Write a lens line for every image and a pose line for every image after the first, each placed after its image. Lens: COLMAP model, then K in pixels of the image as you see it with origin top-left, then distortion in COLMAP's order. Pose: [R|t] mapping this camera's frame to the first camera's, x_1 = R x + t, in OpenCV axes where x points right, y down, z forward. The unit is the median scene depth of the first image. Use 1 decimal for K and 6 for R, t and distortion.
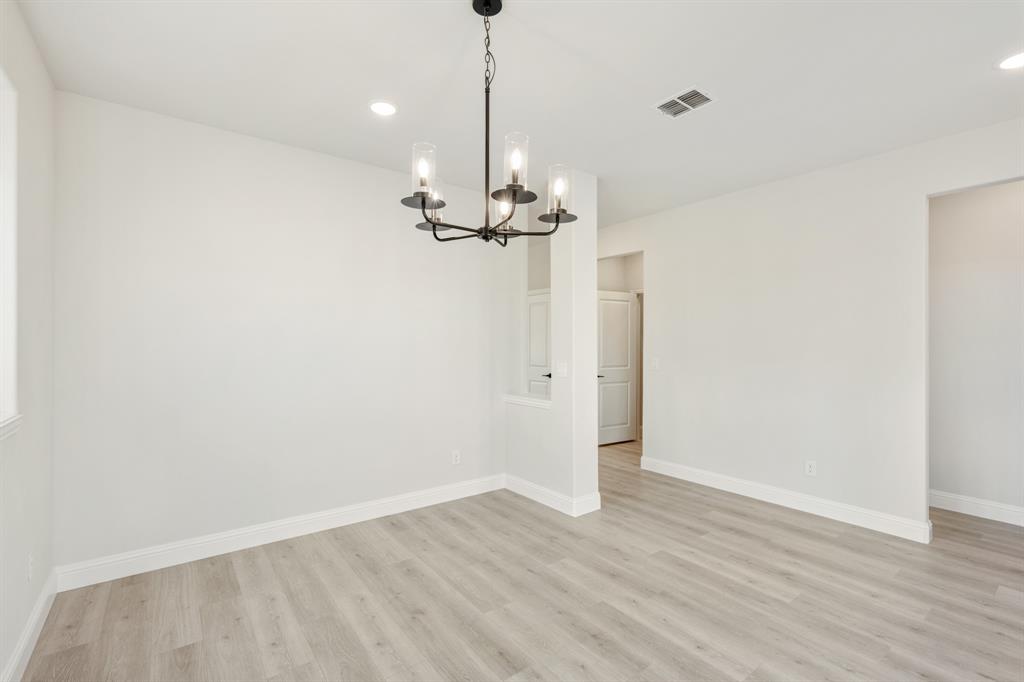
lens RADIAL K [[448.6, 0, 511.0], [0, 448.6, 340.5], [0, 0, 1]] dist [-0.001381, -0.000185]
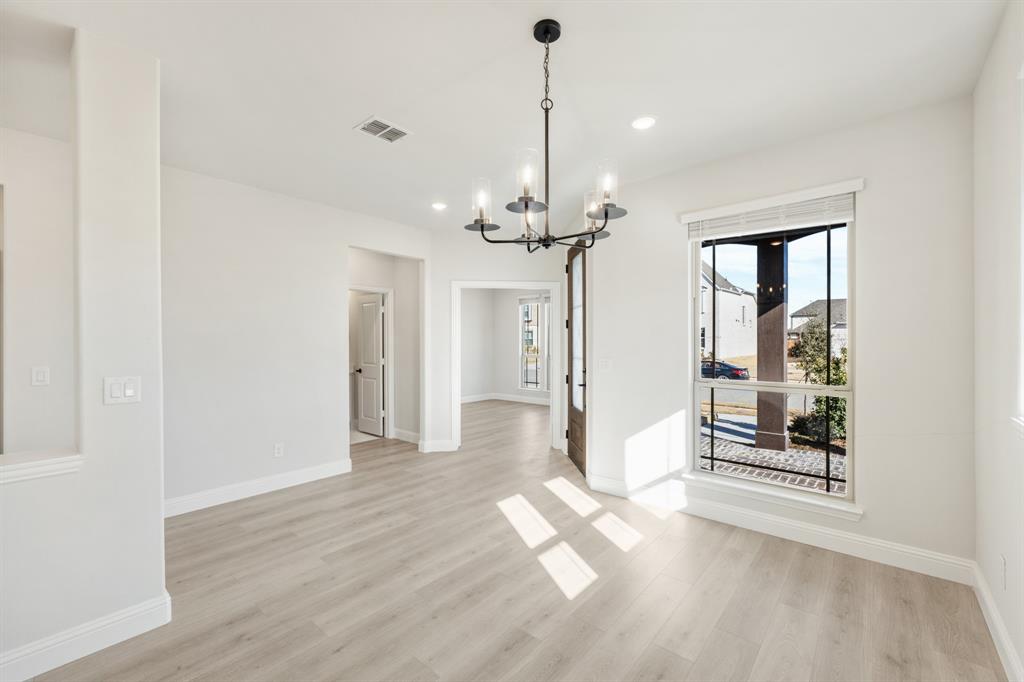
lens RADIAL K [[417.1, 0, 510.2], [0, 417.1, 342.4], [0, 0, 1]] dist [-0.009323, -0.000206]
pose [[-0.202756, -0.001618, 0.979228, -0.667479], [-0.001296, 0.999998, 0.001384, 0.004430], [-0.979228, -0.000988, -0.202758, 0.842754]]
